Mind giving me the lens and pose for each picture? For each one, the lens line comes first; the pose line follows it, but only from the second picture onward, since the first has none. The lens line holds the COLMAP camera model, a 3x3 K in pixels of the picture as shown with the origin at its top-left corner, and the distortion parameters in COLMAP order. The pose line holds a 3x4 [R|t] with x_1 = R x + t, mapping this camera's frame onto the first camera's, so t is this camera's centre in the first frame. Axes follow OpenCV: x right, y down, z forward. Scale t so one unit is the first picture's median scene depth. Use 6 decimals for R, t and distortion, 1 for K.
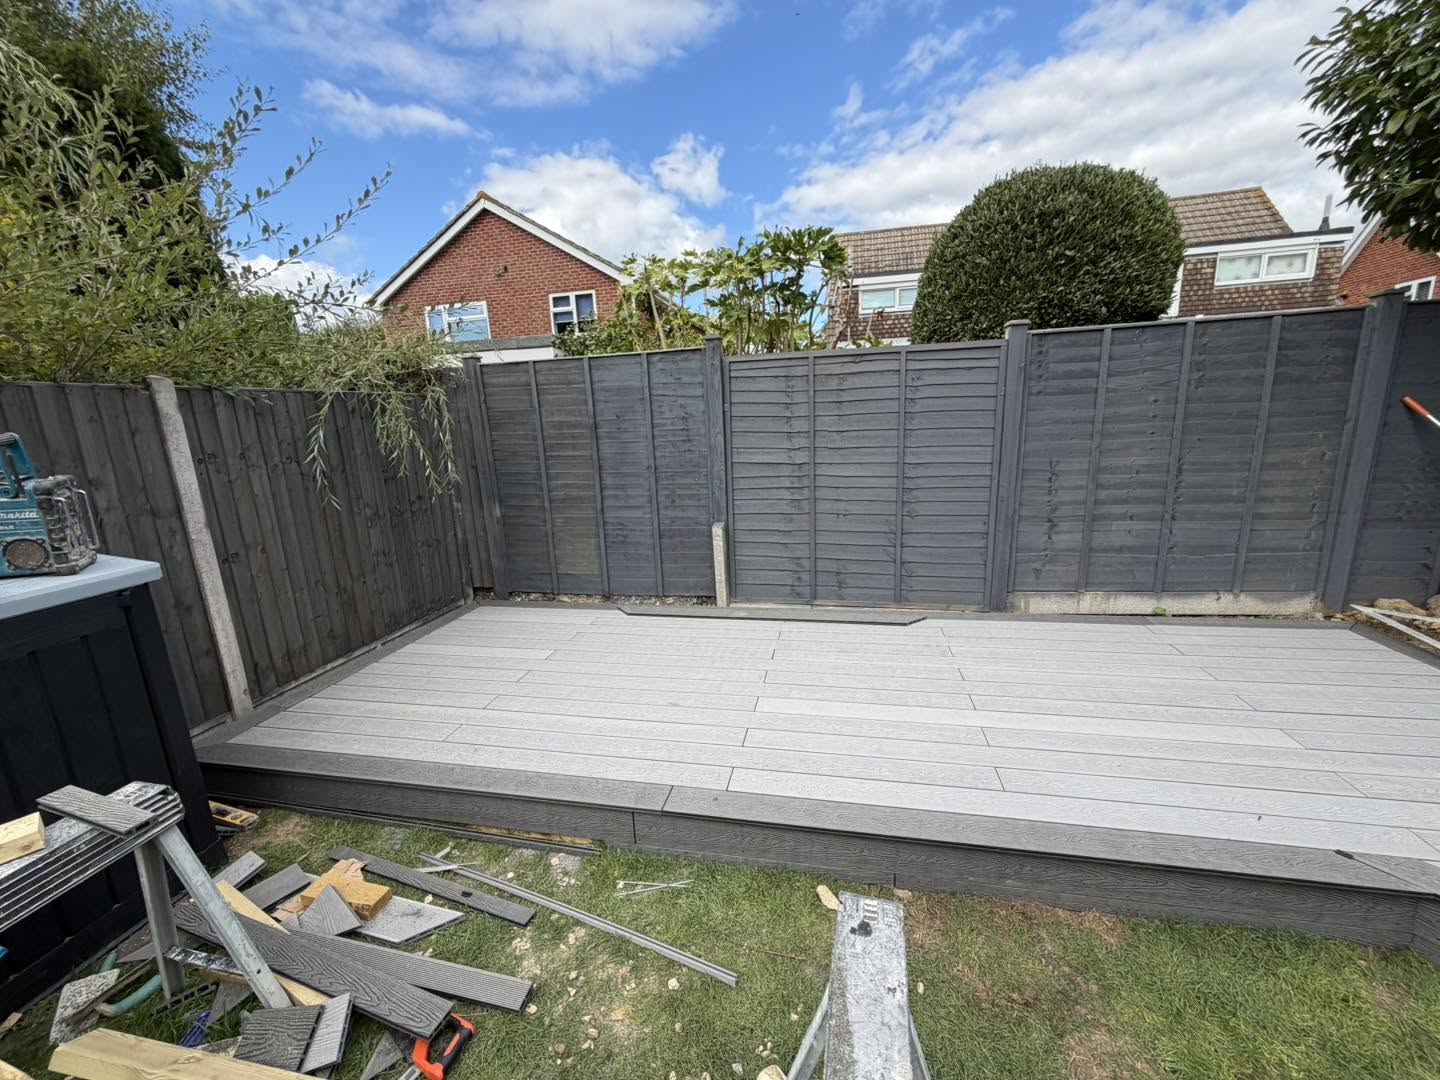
lens RADIAL K [[574.0, 0, 723.2], [0, 574.0, 538.5], [0, 0, 1]] dist [-0.001289, 0.000602]
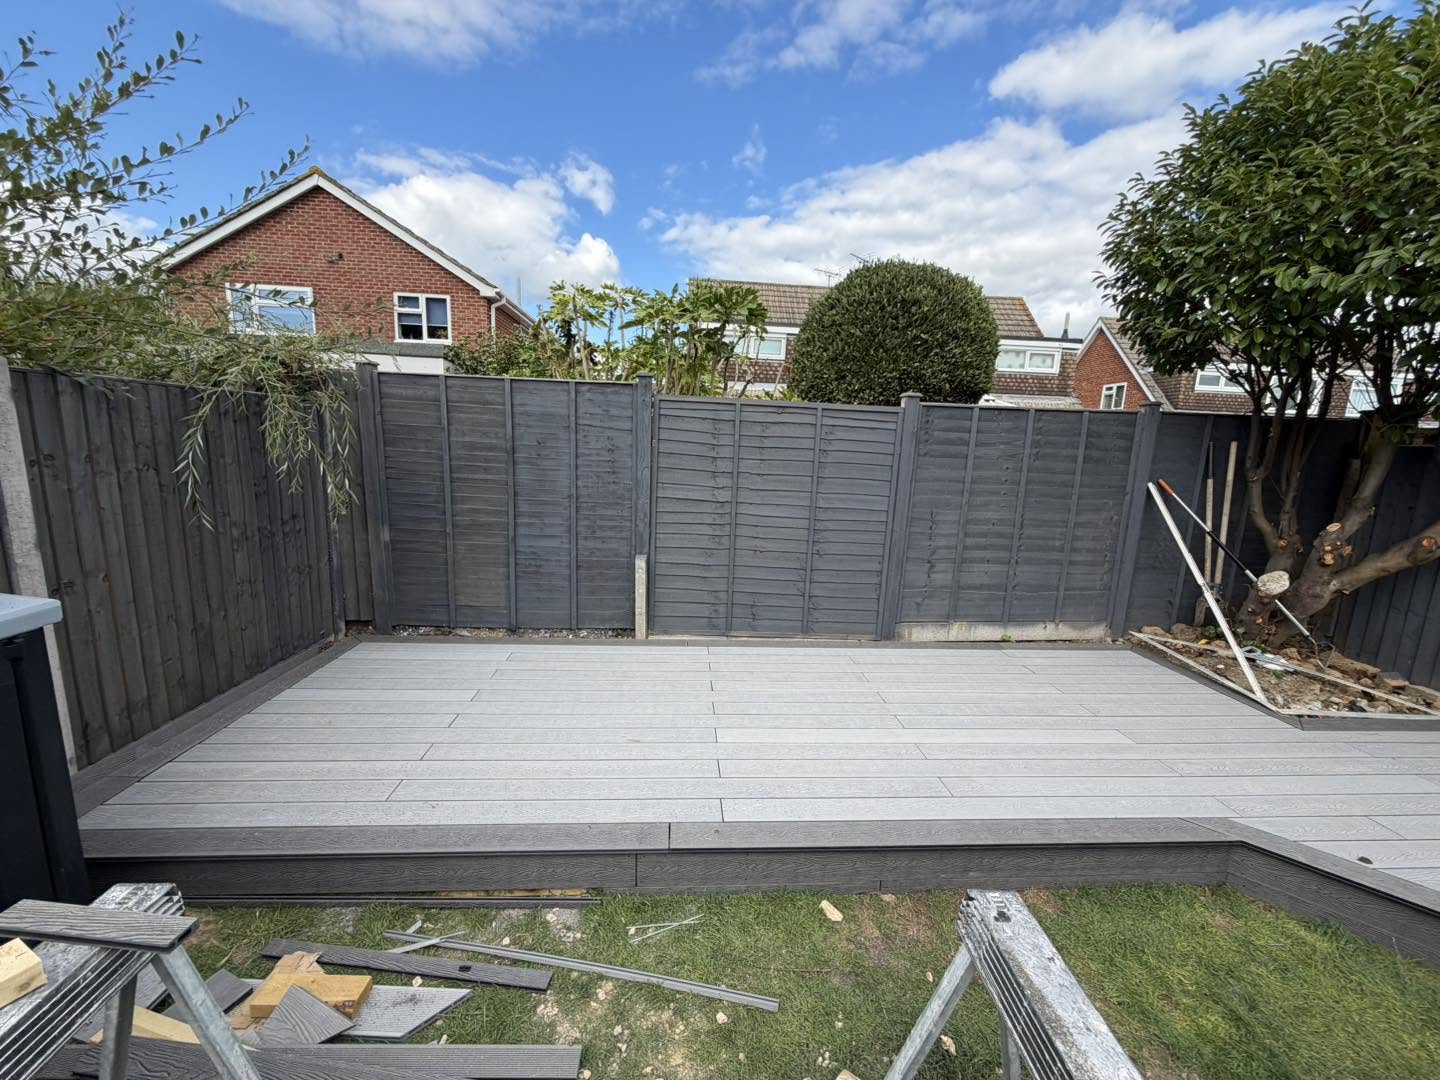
lens RADIAL K [[574.0, 0, 720.7], [0, 574.0, 538.4], [0, 0, 1]] dist [-0.001289, 0.000602]
pose [[0.957125, 0.035543, 0.287487, -0.205663], [-0.022408, 0.998555, -0.048853, -0.014030], [-0.288808, 0.040316, 0.956538, -0.006885]]
